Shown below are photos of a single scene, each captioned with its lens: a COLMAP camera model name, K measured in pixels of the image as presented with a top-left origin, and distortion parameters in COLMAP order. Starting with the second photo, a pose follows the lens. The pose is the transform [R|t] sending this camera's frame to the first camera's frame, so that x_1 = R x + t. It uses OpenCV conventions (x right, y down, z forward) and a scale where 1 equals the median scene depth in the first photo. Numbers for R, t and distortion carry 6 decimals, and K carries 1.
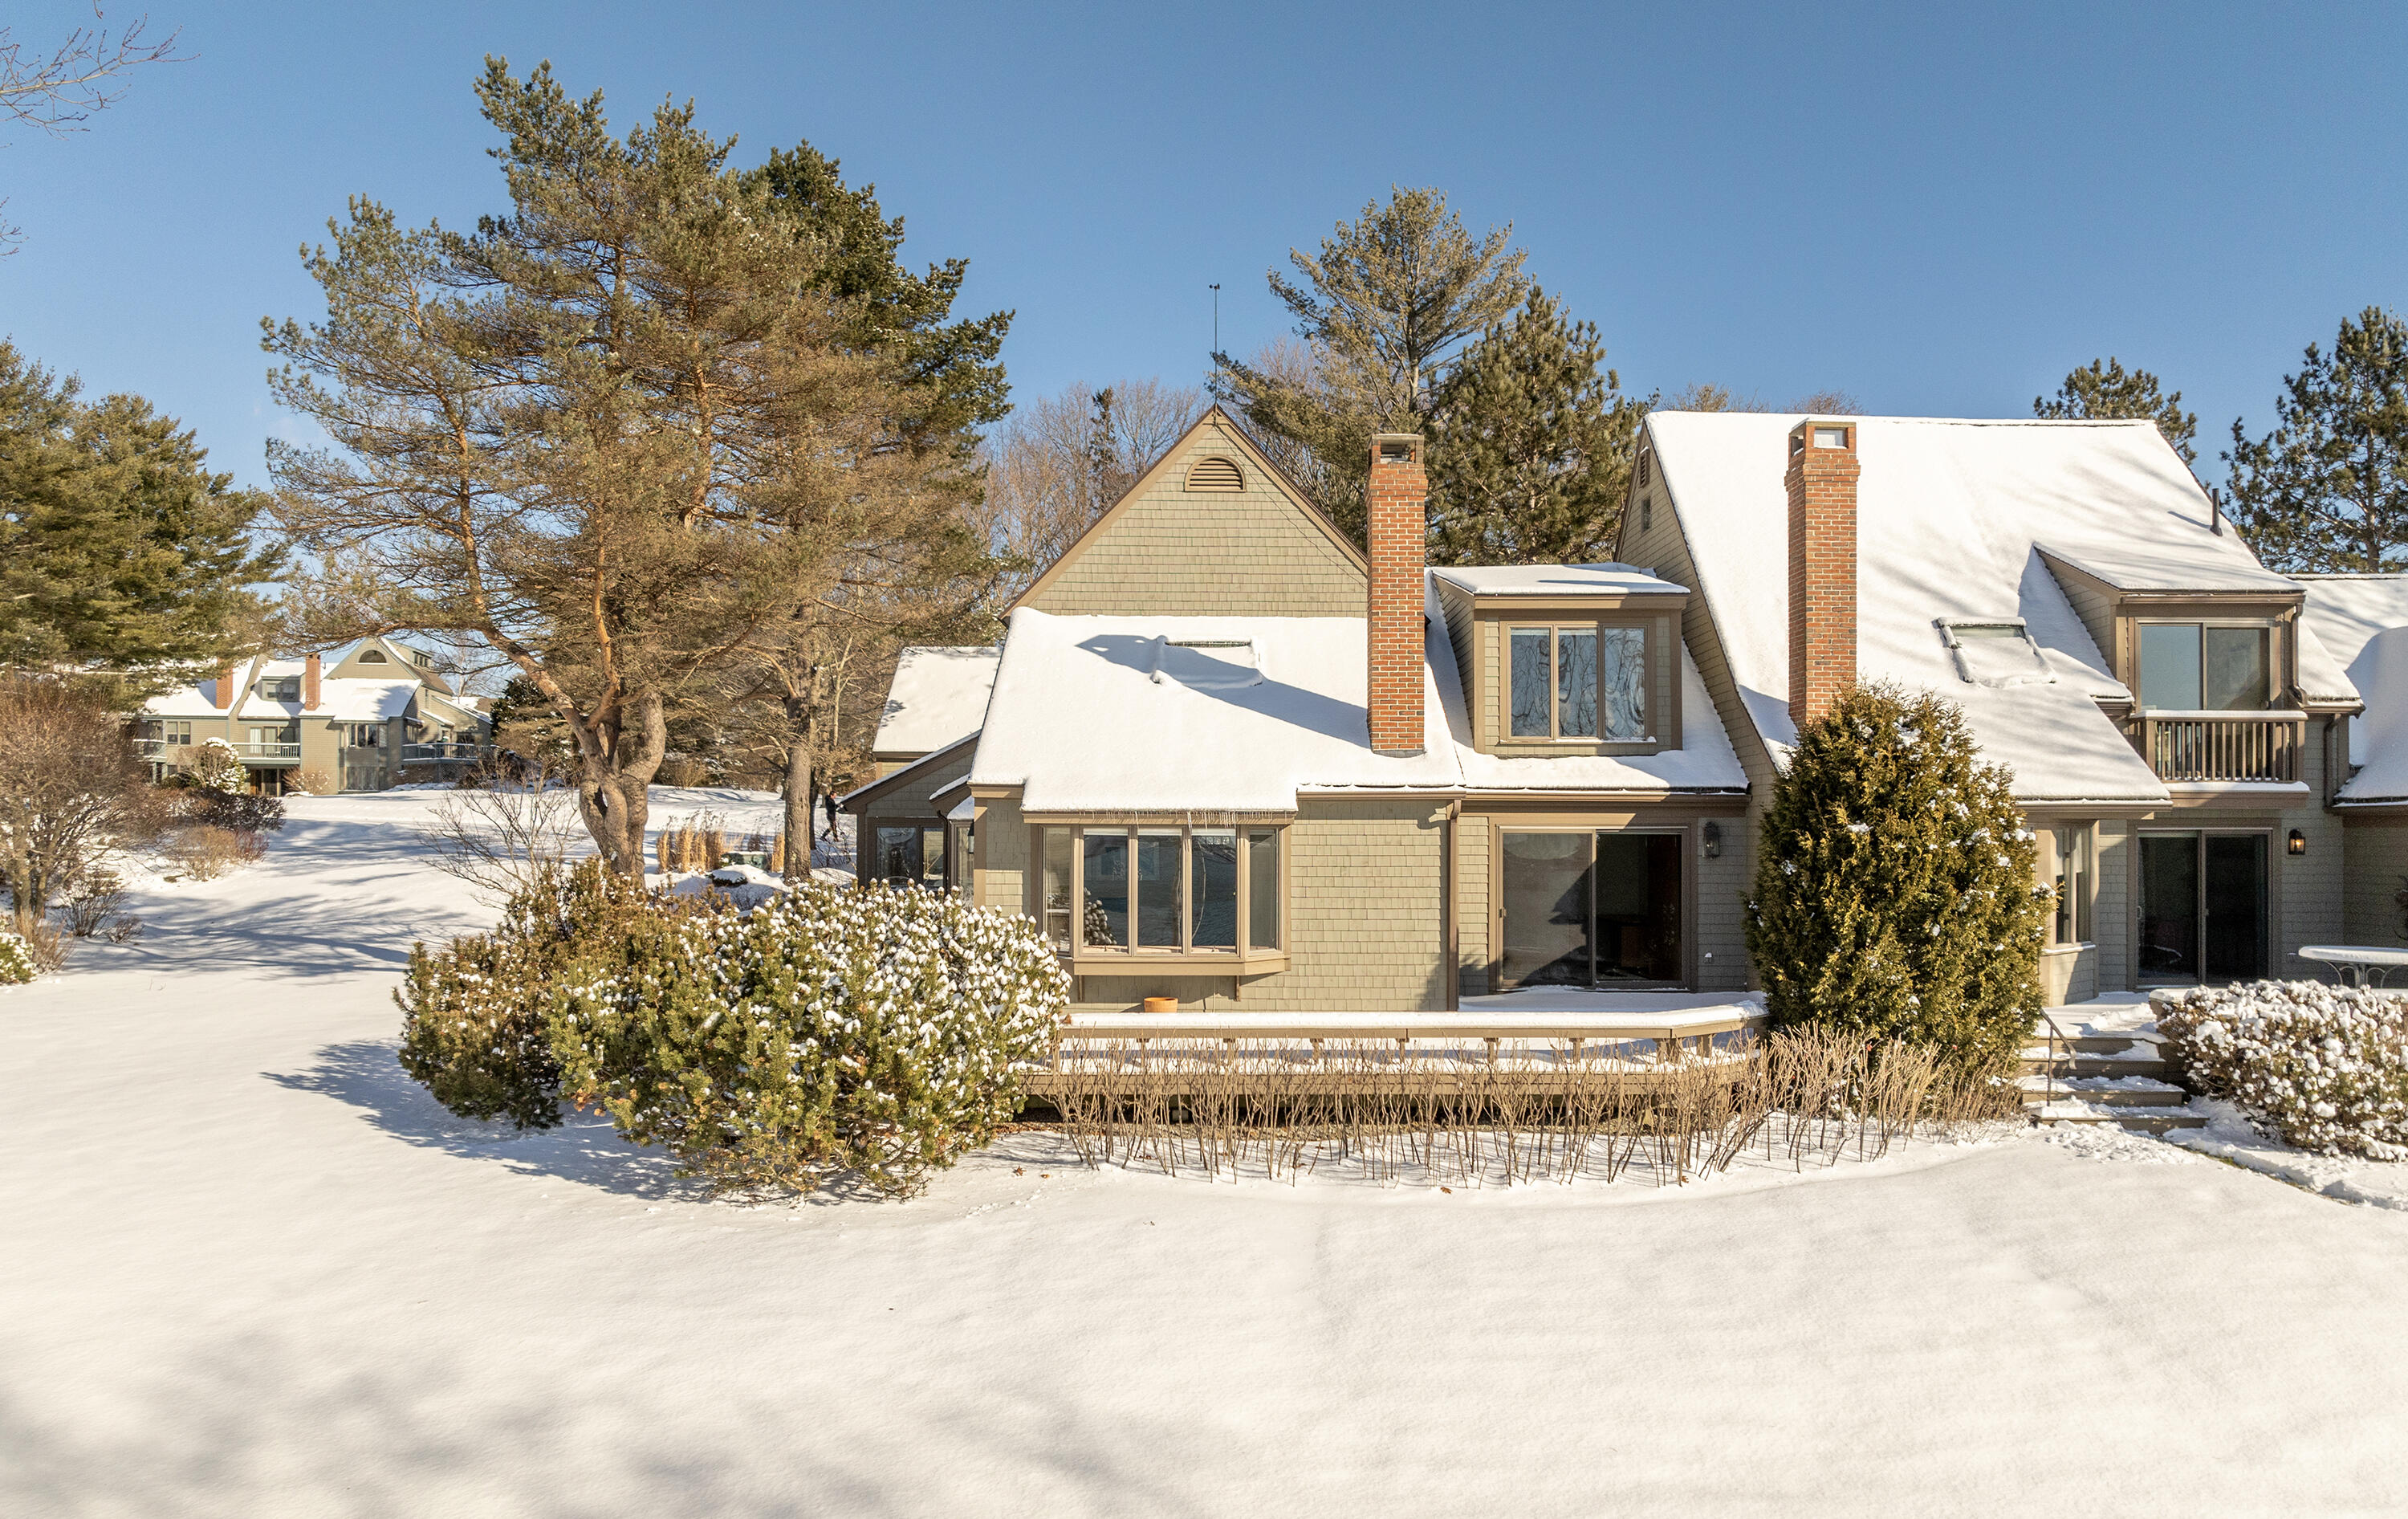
lens RADIAL K [[1844.6, 0, 1204.0], [0, 1844.6, 759.5], [0, 0, 1]] dist [0.004570, -0.005240]
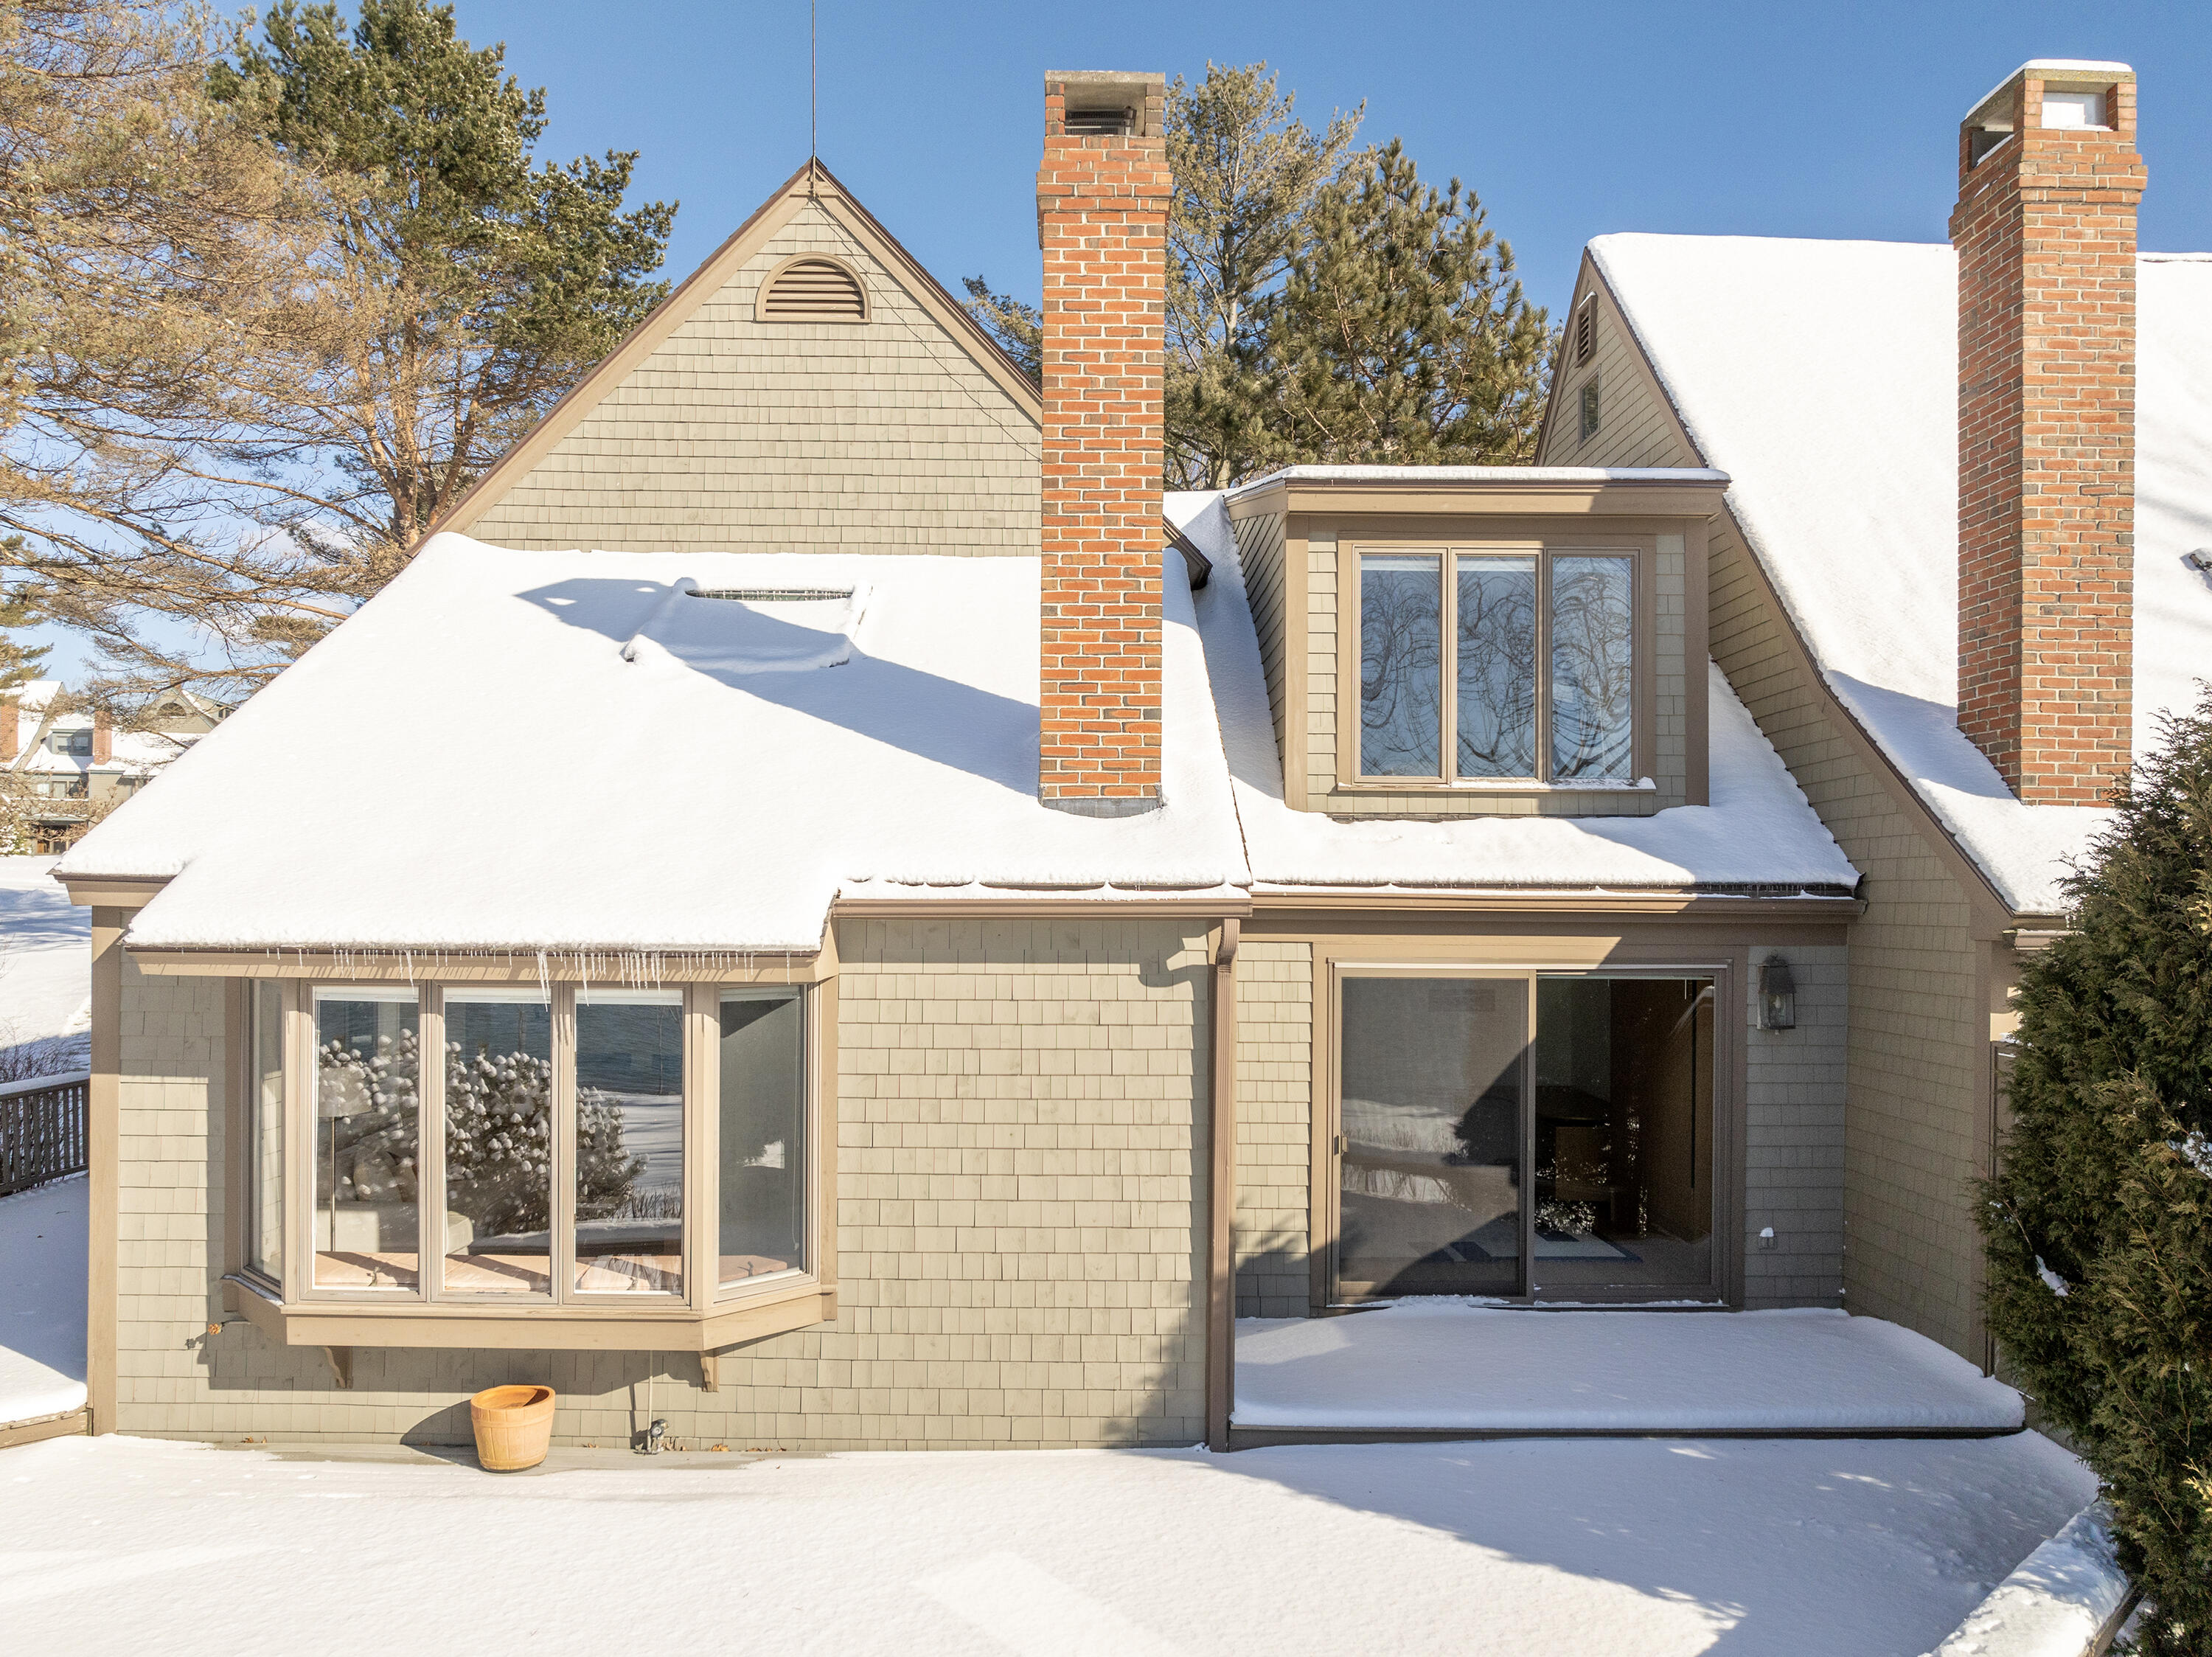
lens RADIAL K [[1521.2, 0, 1106.0], [0, 1521.2, 828.5], [0, 0, 1]] dist [-0.003232, 0.000776]
pose [[0.999973, 0.005567, 0.004709, 0.096923], [-0.005589, 0.999973, 0.004696, 0.000032], [-0.004683, -0.004722, 0.999978, 0.594968]]
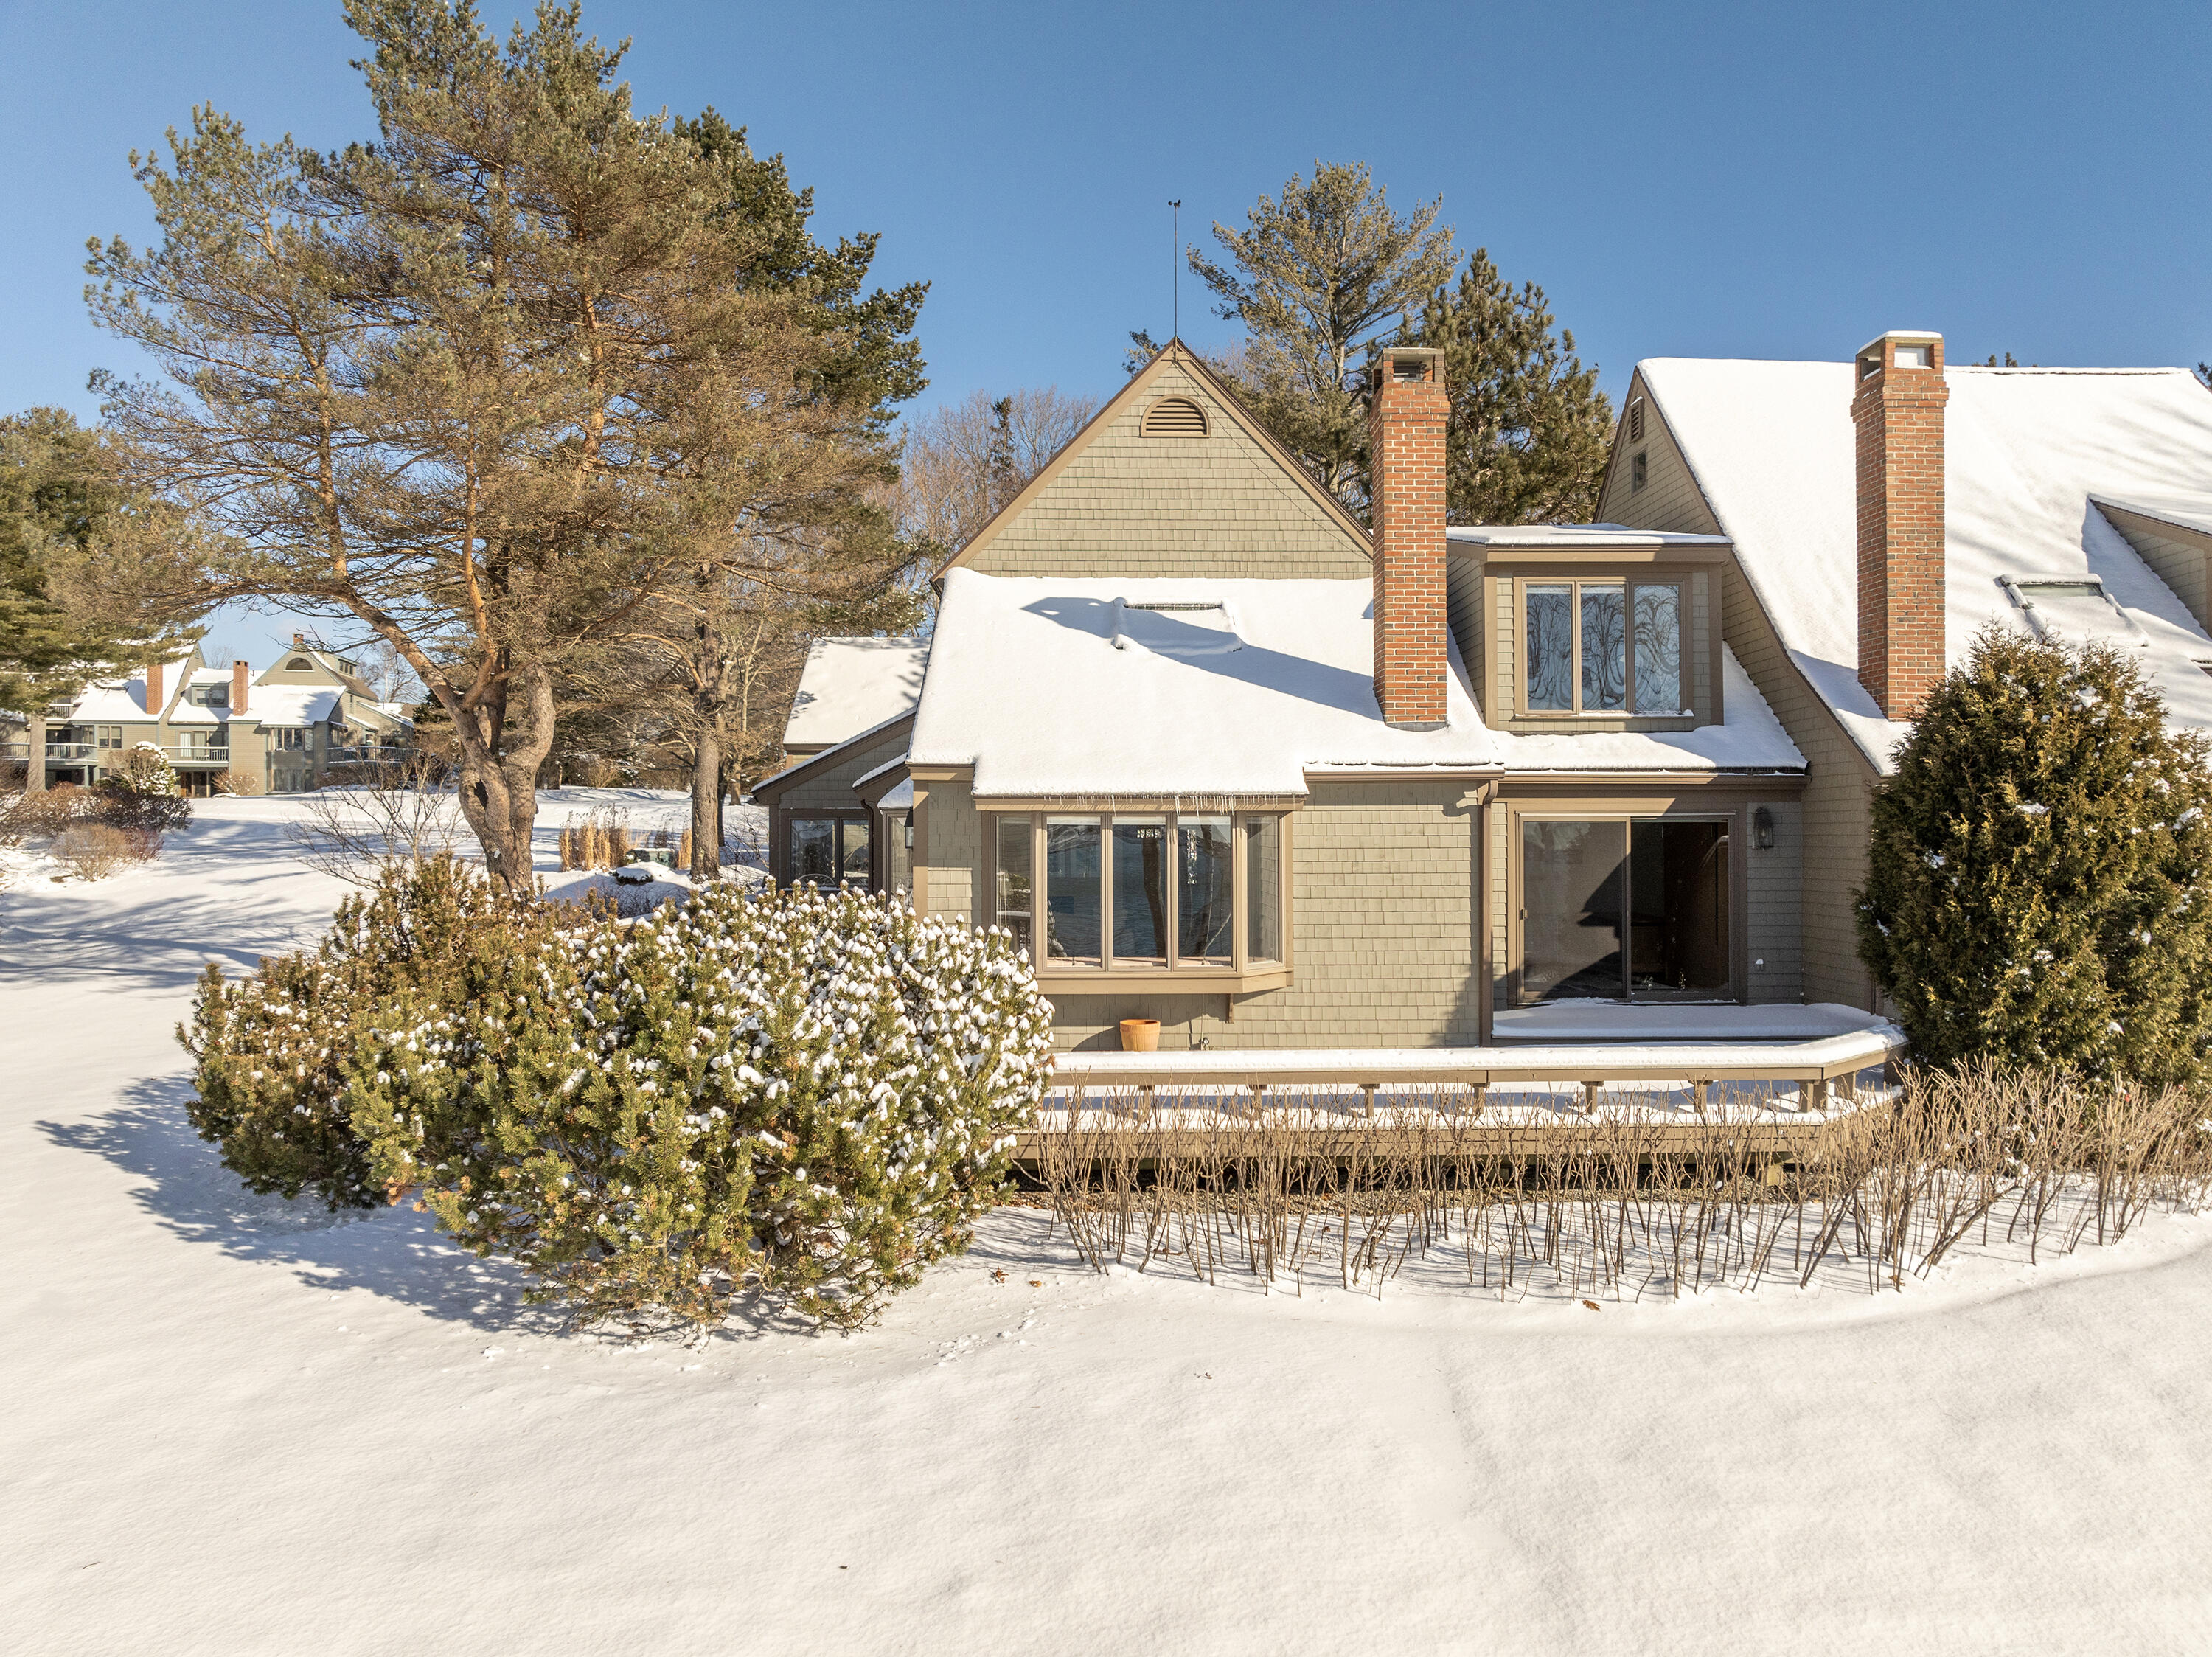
lens RADIAL K [[1599.1, 0, 1092.9], [0, 1599.1, 772.1], [0, 0, 1]] dist [-0.005914, -0.000215]
pose [[0.999816, -0.003963, 0.018776, -0.051877], [0.003914, 0.999989, 0.002645, 0.013908], [-0.018787, -0.002571, 0.999820, 0.252564]]
